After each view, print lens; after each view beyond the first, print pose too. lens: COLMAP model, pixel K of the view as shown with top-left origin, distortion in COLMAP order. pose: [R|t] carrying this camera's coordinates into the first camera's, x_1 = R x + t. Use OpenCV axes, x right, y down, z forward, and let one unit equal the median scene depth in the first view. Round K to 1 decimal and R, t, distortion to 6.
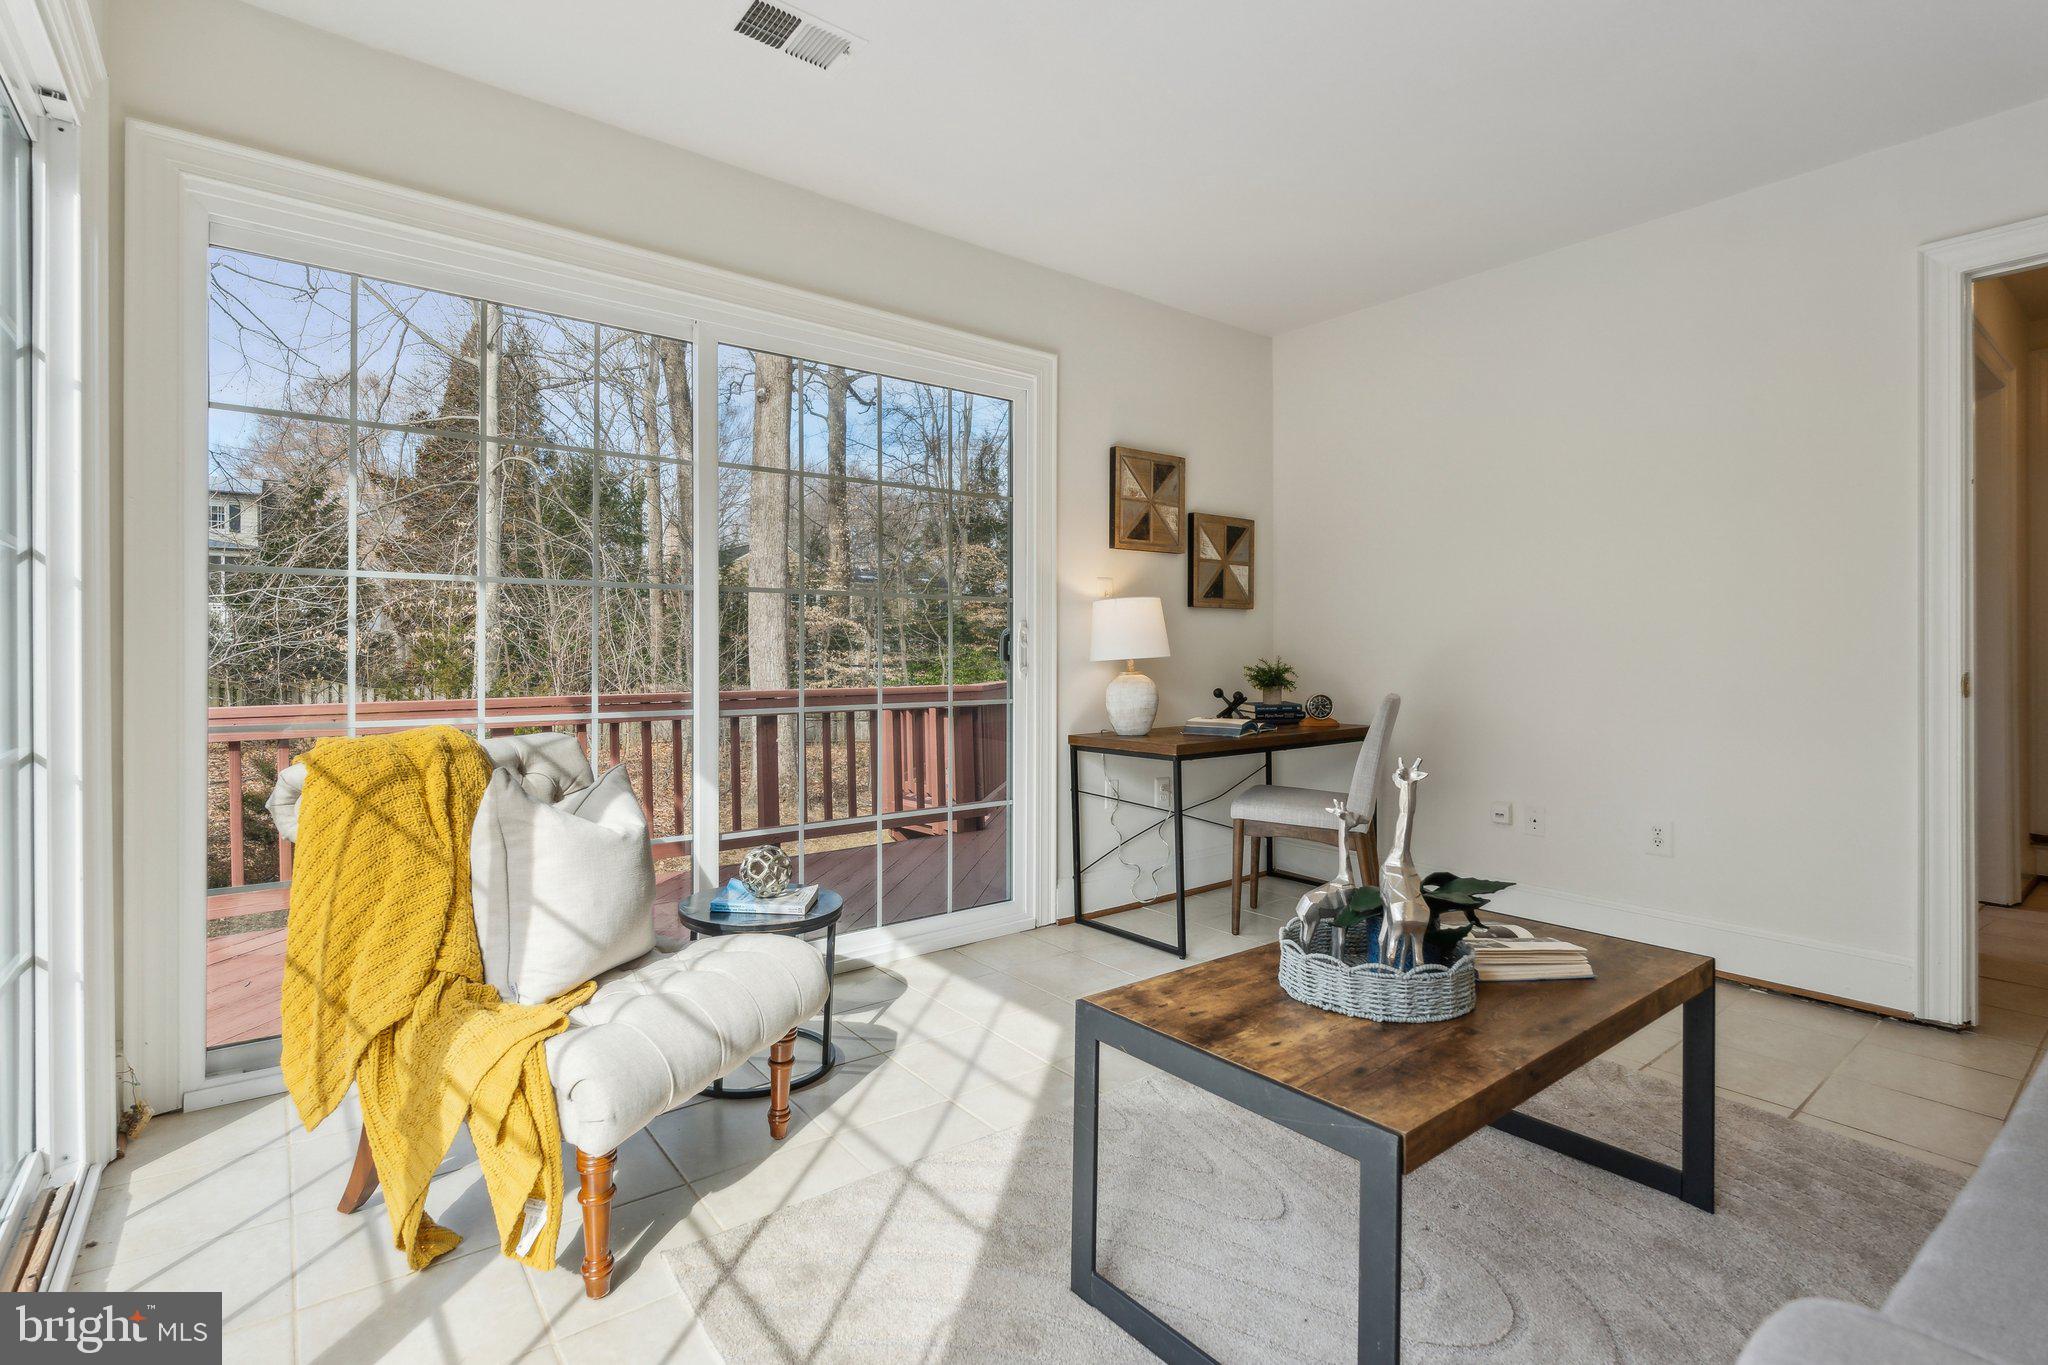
lens RADIAL K [[945.3, 0, 1019.6], [0, 945.3, 646.9], [0, 0, 1]] dist [-0.003296, 0.000052]
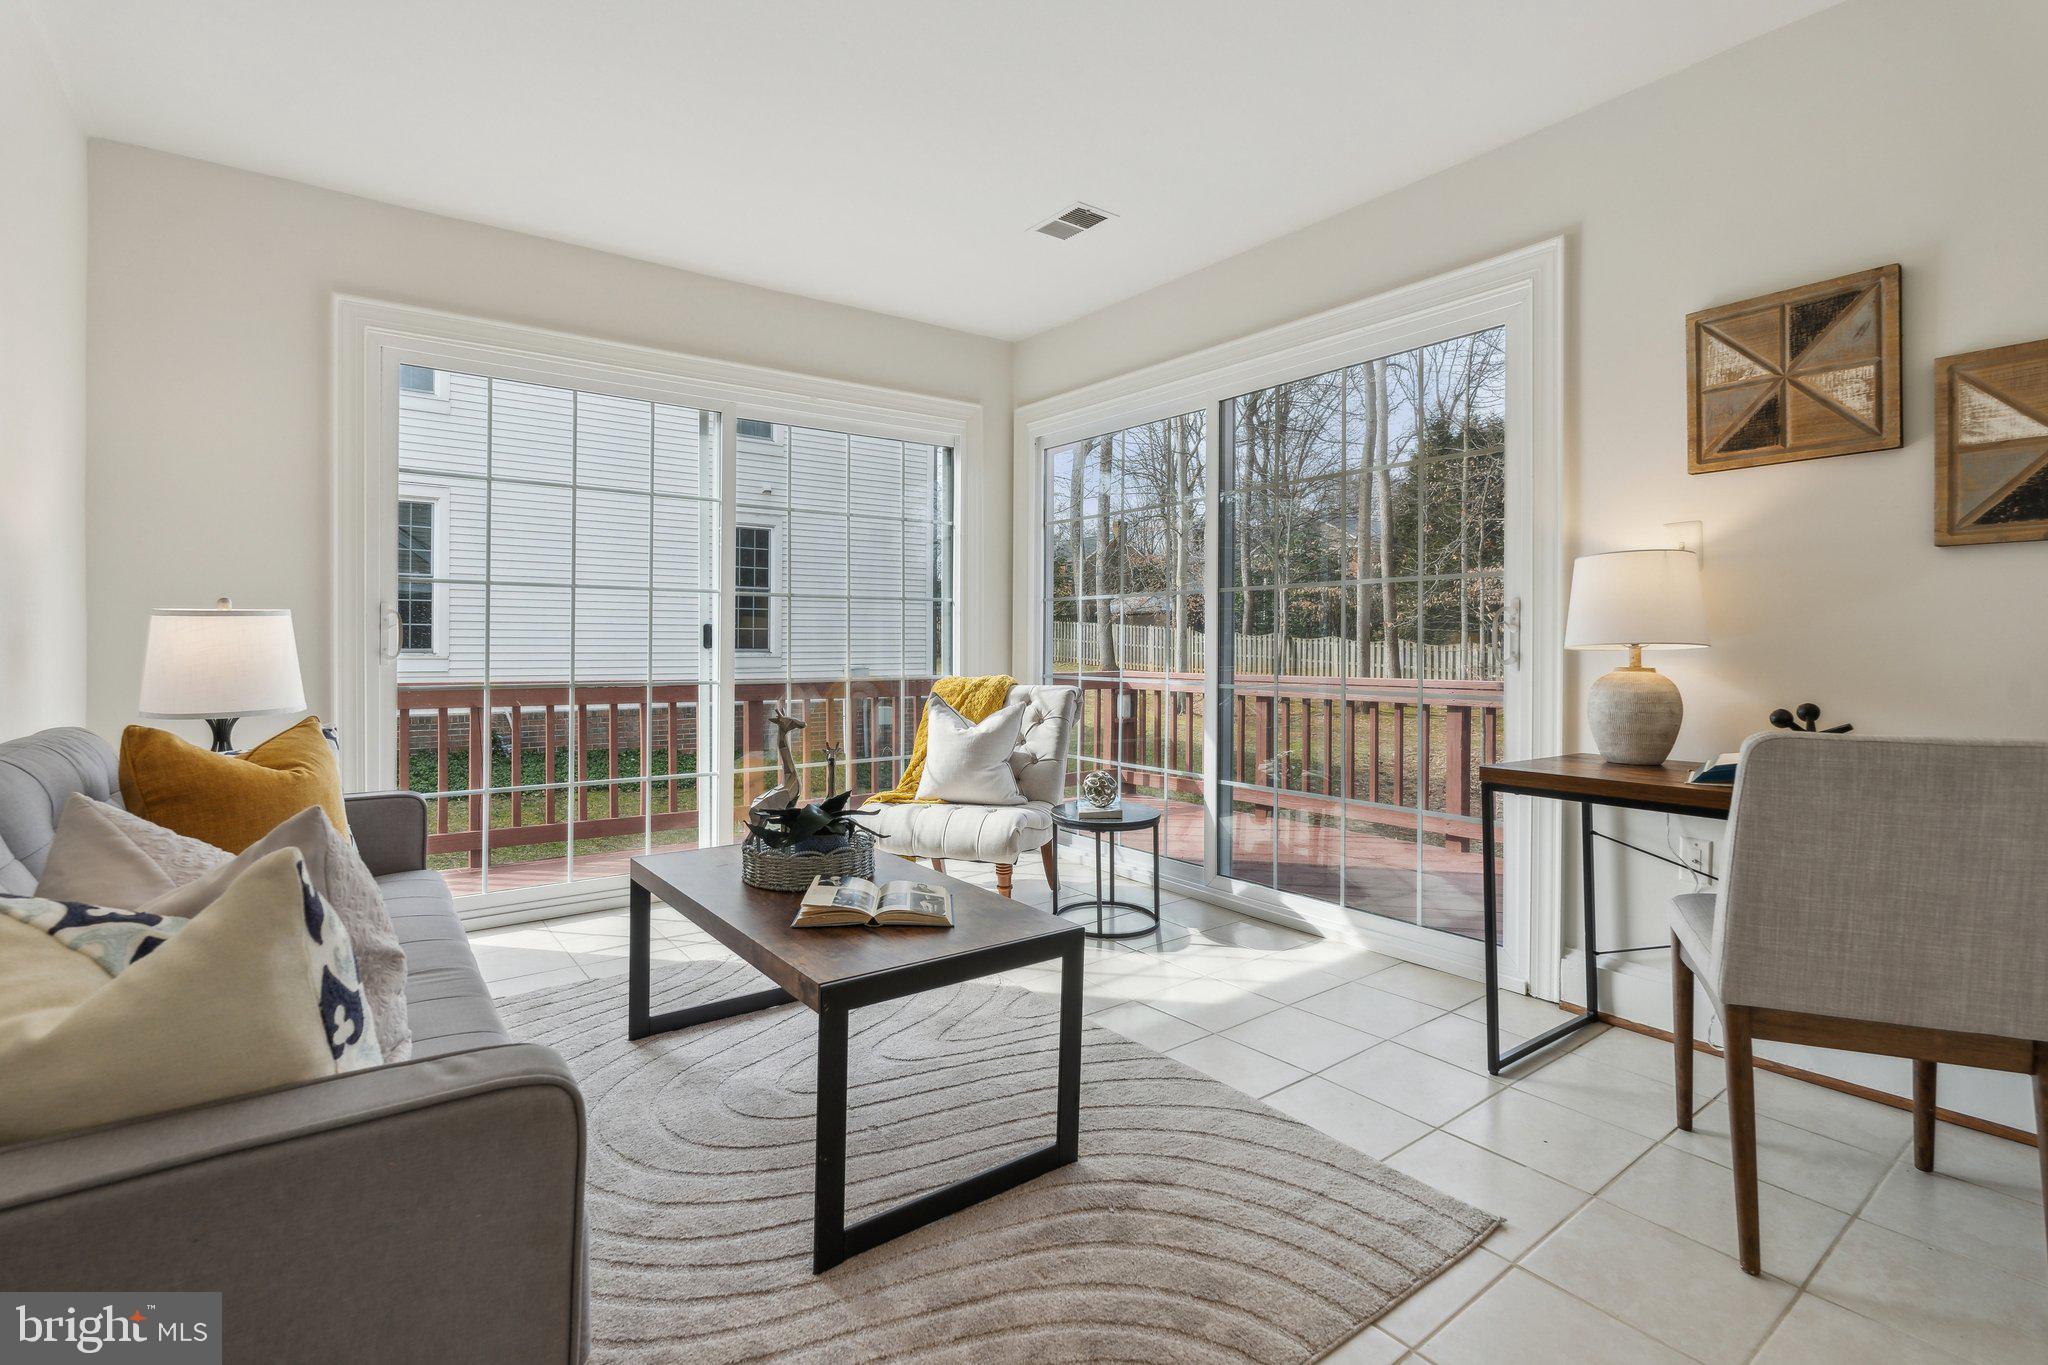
lens RADIAL K [[945.3, 0, 1025.3], [0, 945.3, 666.3], [0, 0, 1]] dist [-0.003296, 0.000052]
pose [[-0.010302, 0.015274, -0.999830, 0.735182], [-0.002664, 0.999879, 0.015303, 0.015701], [0.999943, 0.002821, -0.010260, 0.556215]]
